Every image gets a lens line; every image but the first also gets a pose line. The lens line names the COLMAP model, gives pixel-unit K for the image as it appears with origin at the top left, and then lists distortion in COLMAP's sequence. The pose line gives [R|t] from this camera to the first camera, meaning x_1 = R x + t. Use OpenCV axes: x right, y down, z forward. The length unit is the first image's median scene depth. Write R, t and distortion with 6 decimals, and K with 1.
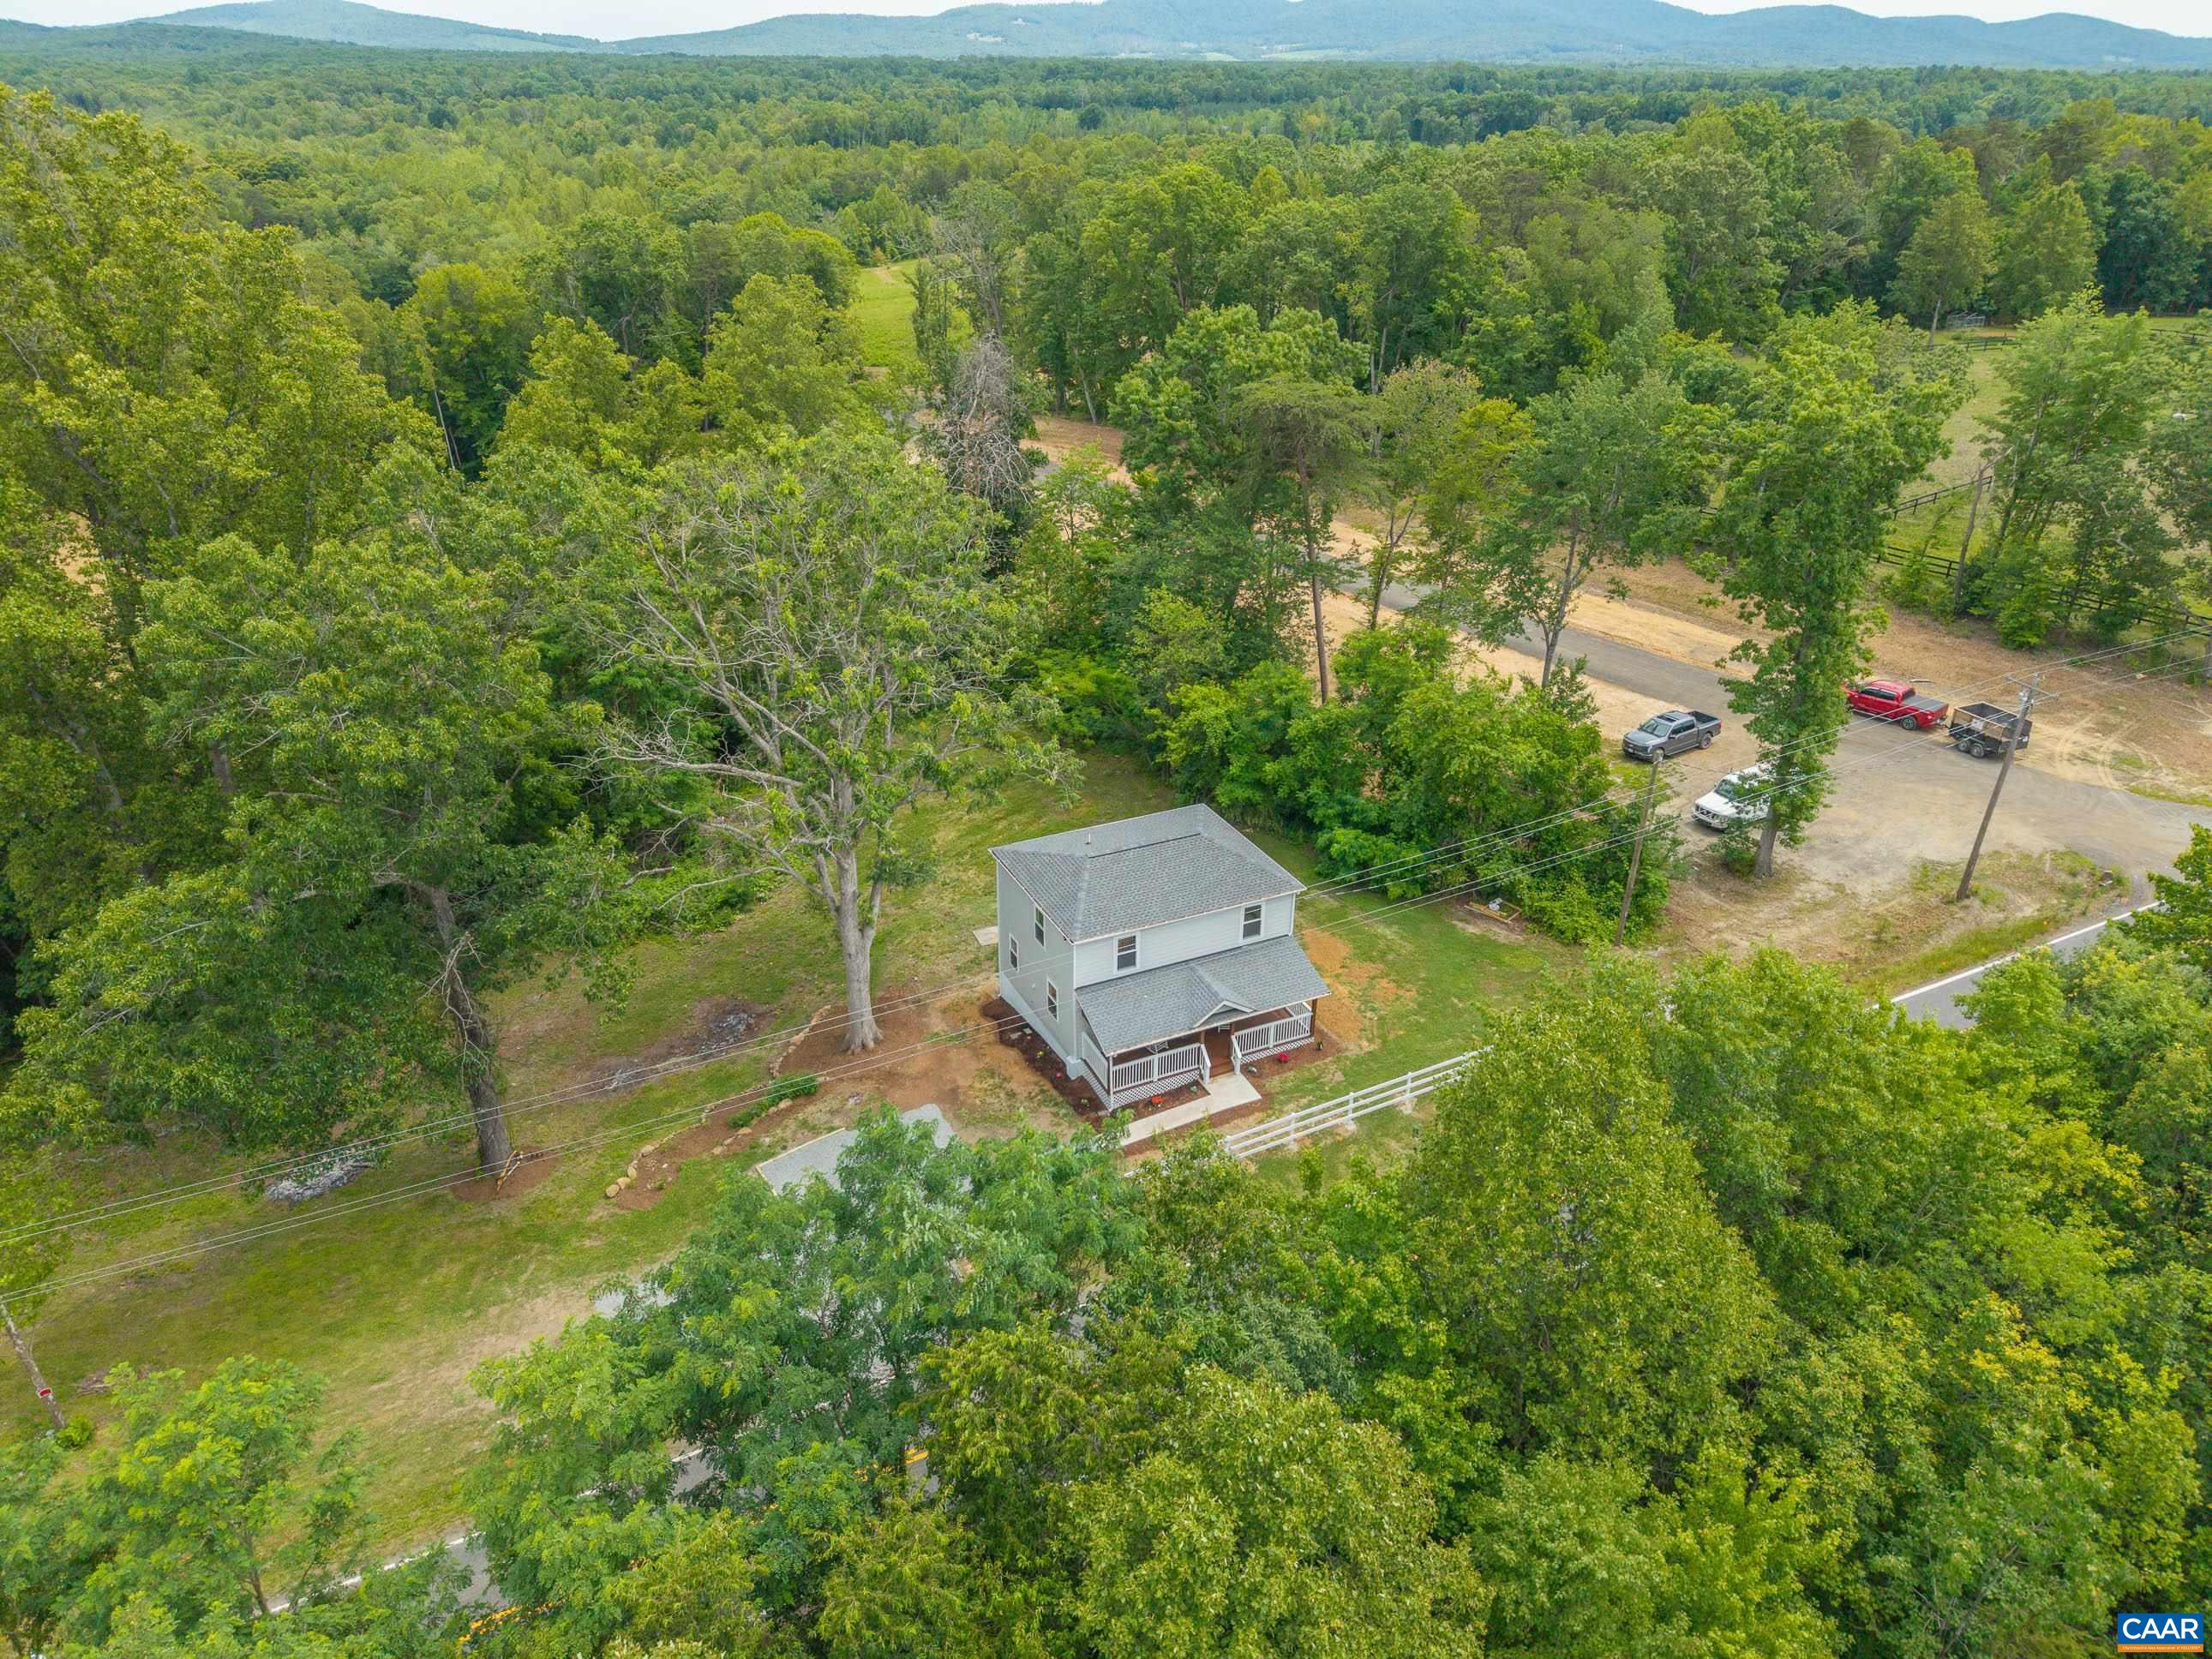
lens RADIAL K [[1482.1, 0, 1104.7], [0, 1482.1, 828.1], [0, 0, 1]] dist [0.020932, -0.016063]
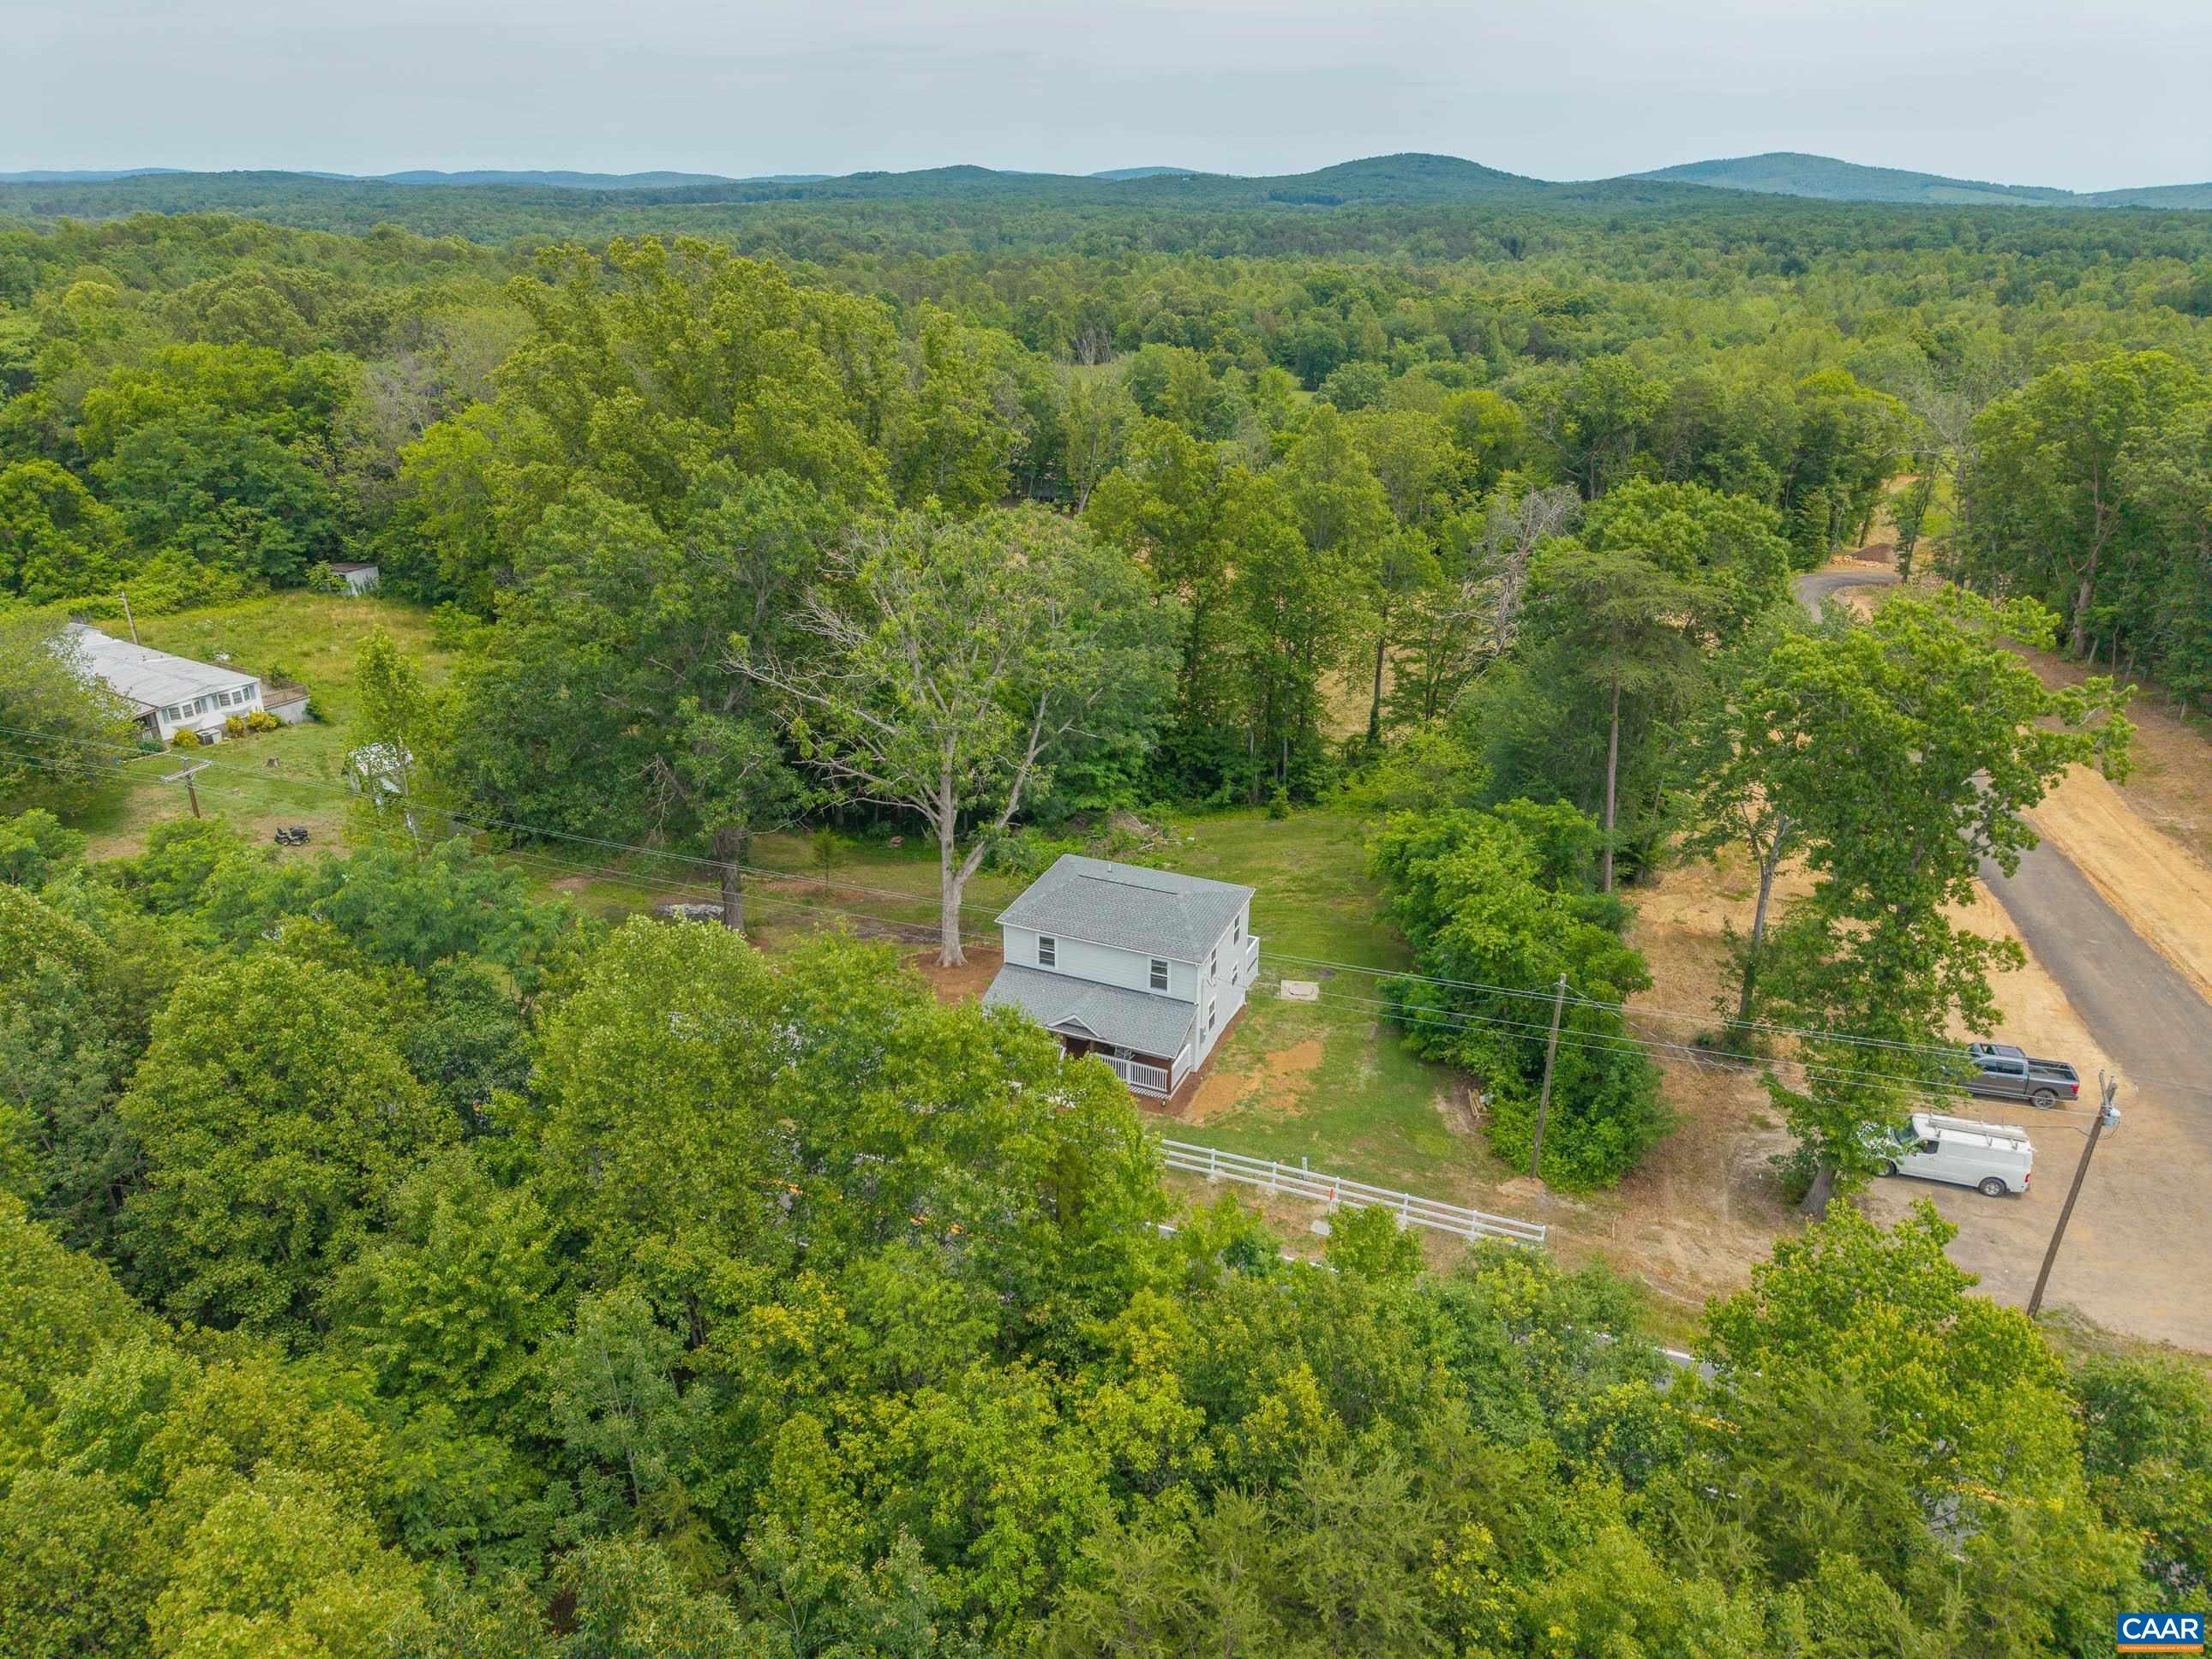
lens RADIAL K [[1482.1, 0, 1101.5], [0, 1482.1, 827.0], [0, 0, 1]] dist [0.020932, -0.016063]
pose [[0.669738, 0.293430, -0.682166, 0.620840], [-0.349156, 0.935176, 0.059465, -0.072591], [0.655394, 0.198356, 0.728775, 0.095031]]
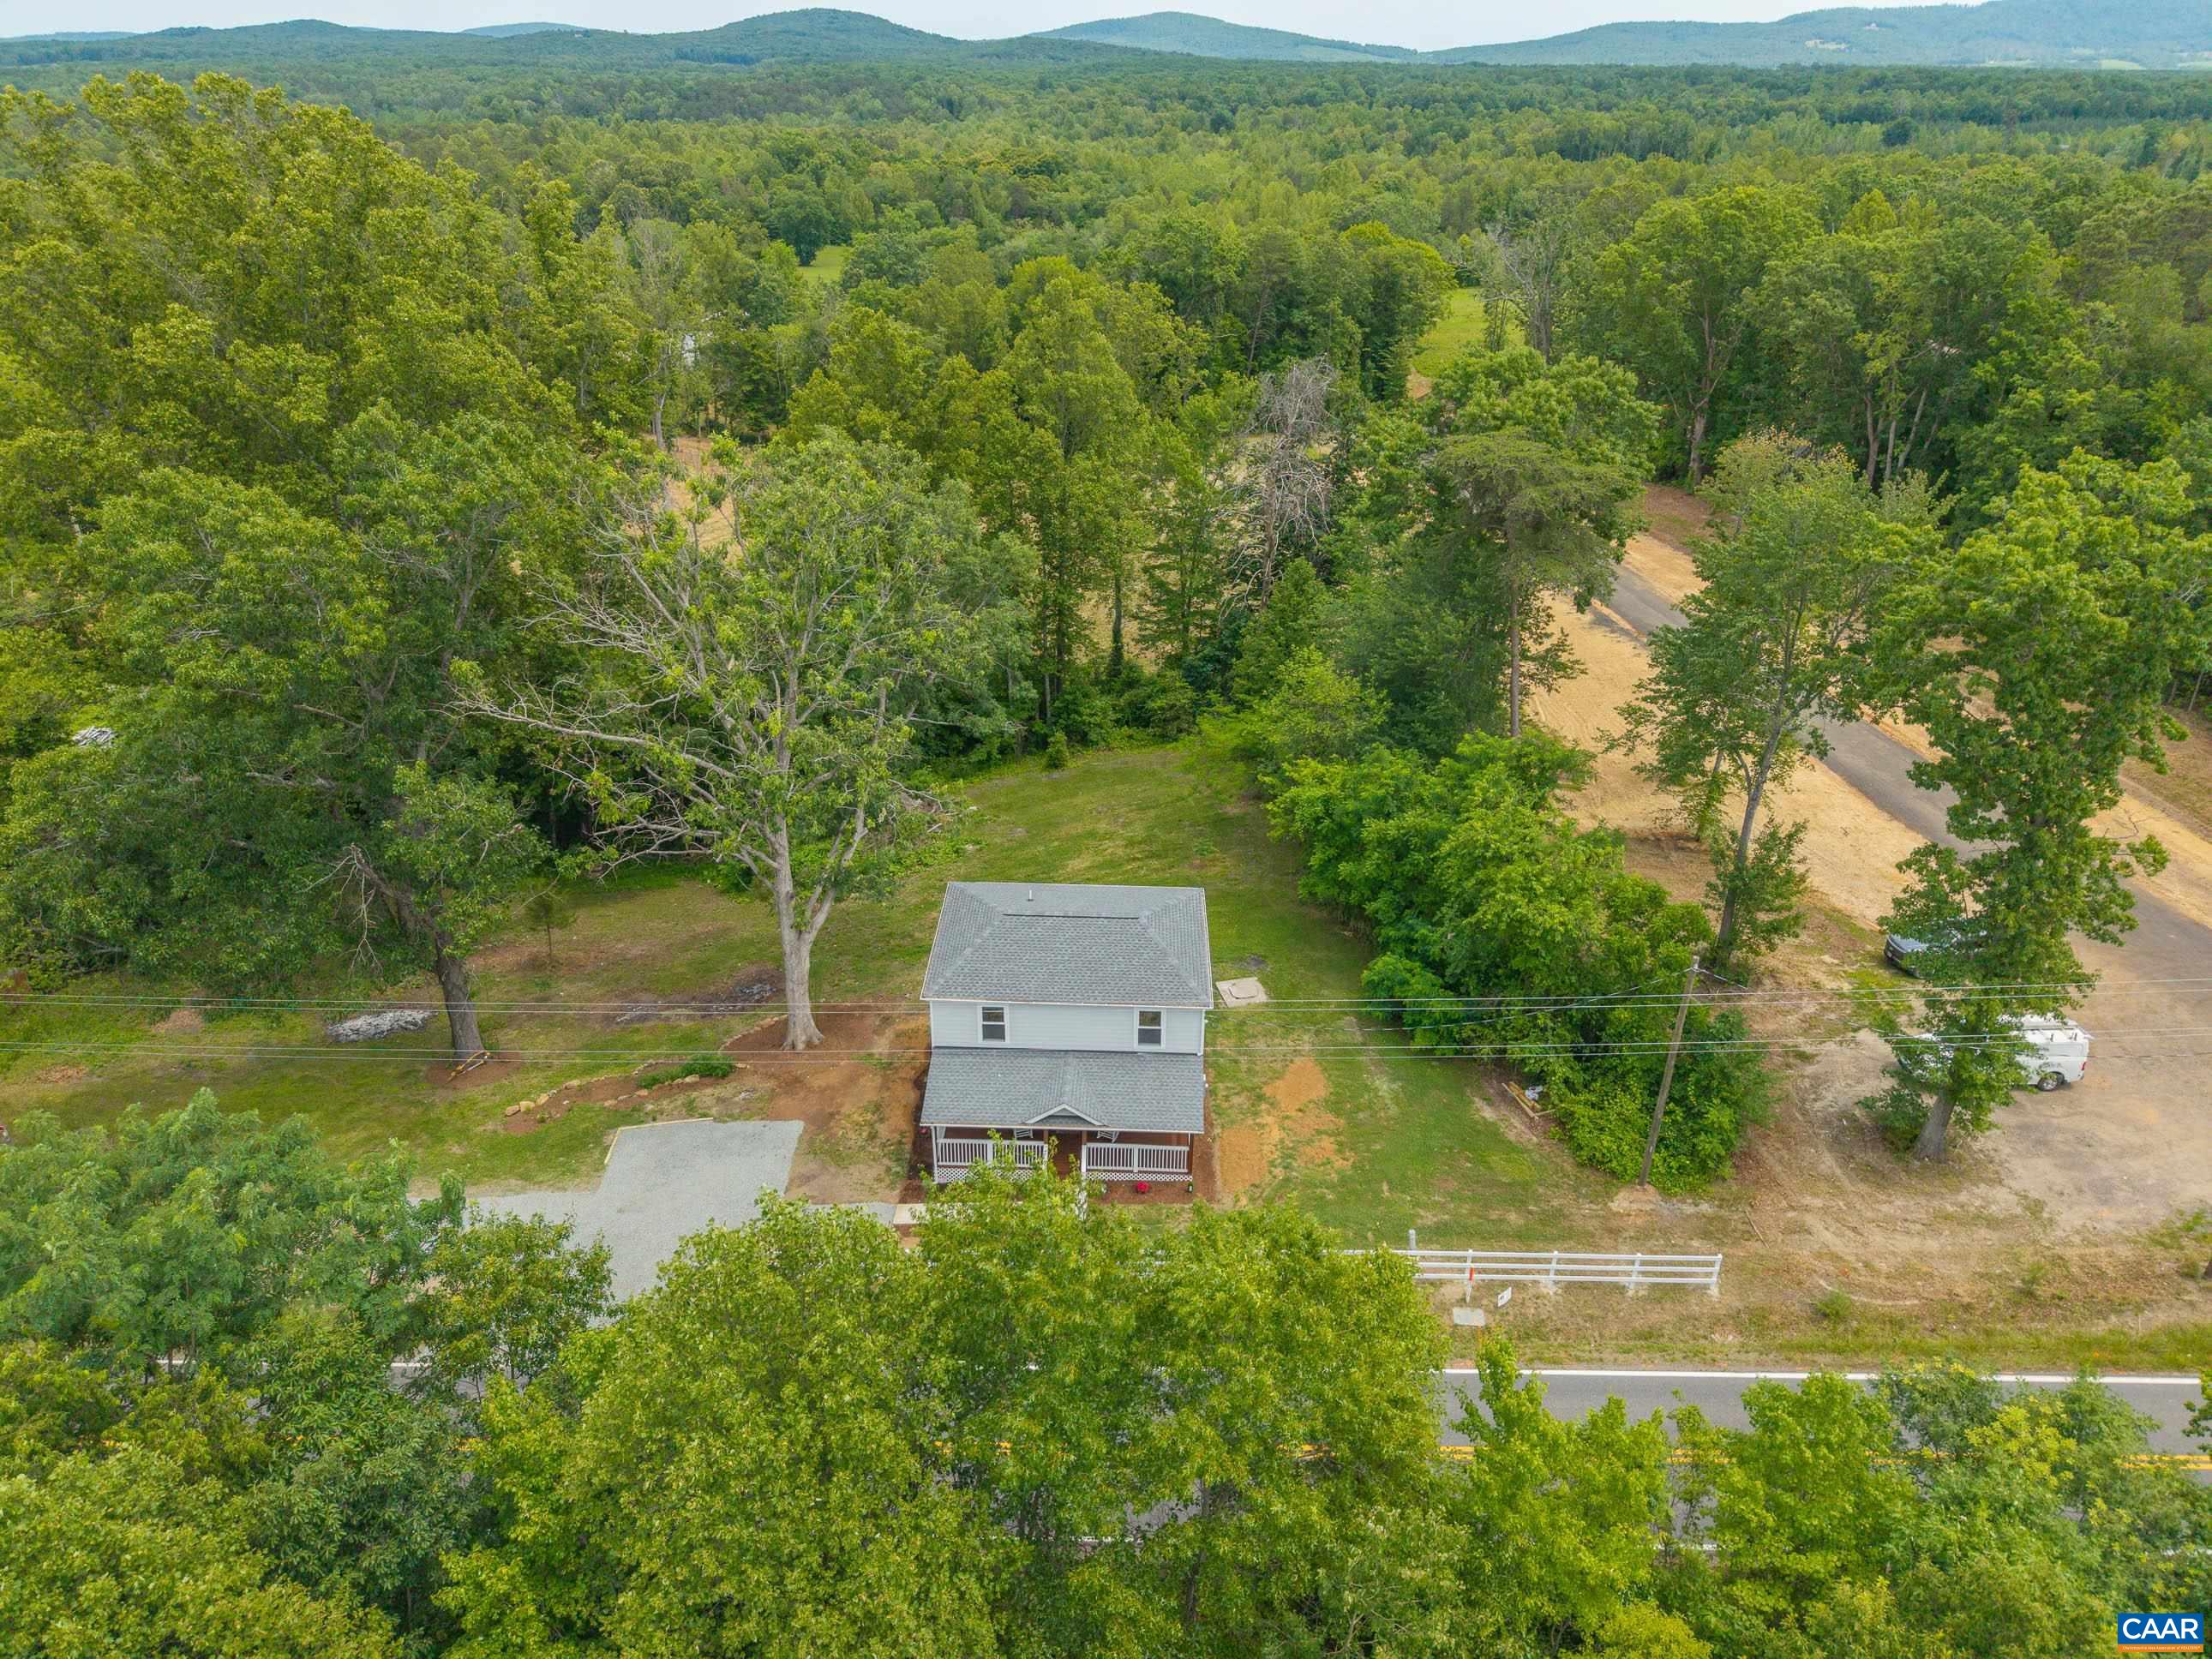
lens RADIAL K [[1482.1, 0, 1101.4], [0, 1482.1, 826.0], [0, 0, 1]] dist [0.020932, -0.016063]
pose [[0.886892, 0.212273, -0.410321, 0.317722], [-0.214714, 0.975827, 0.040734, -0.065917], [0.409049, 0.051975, 0.911031, 0.129892]]
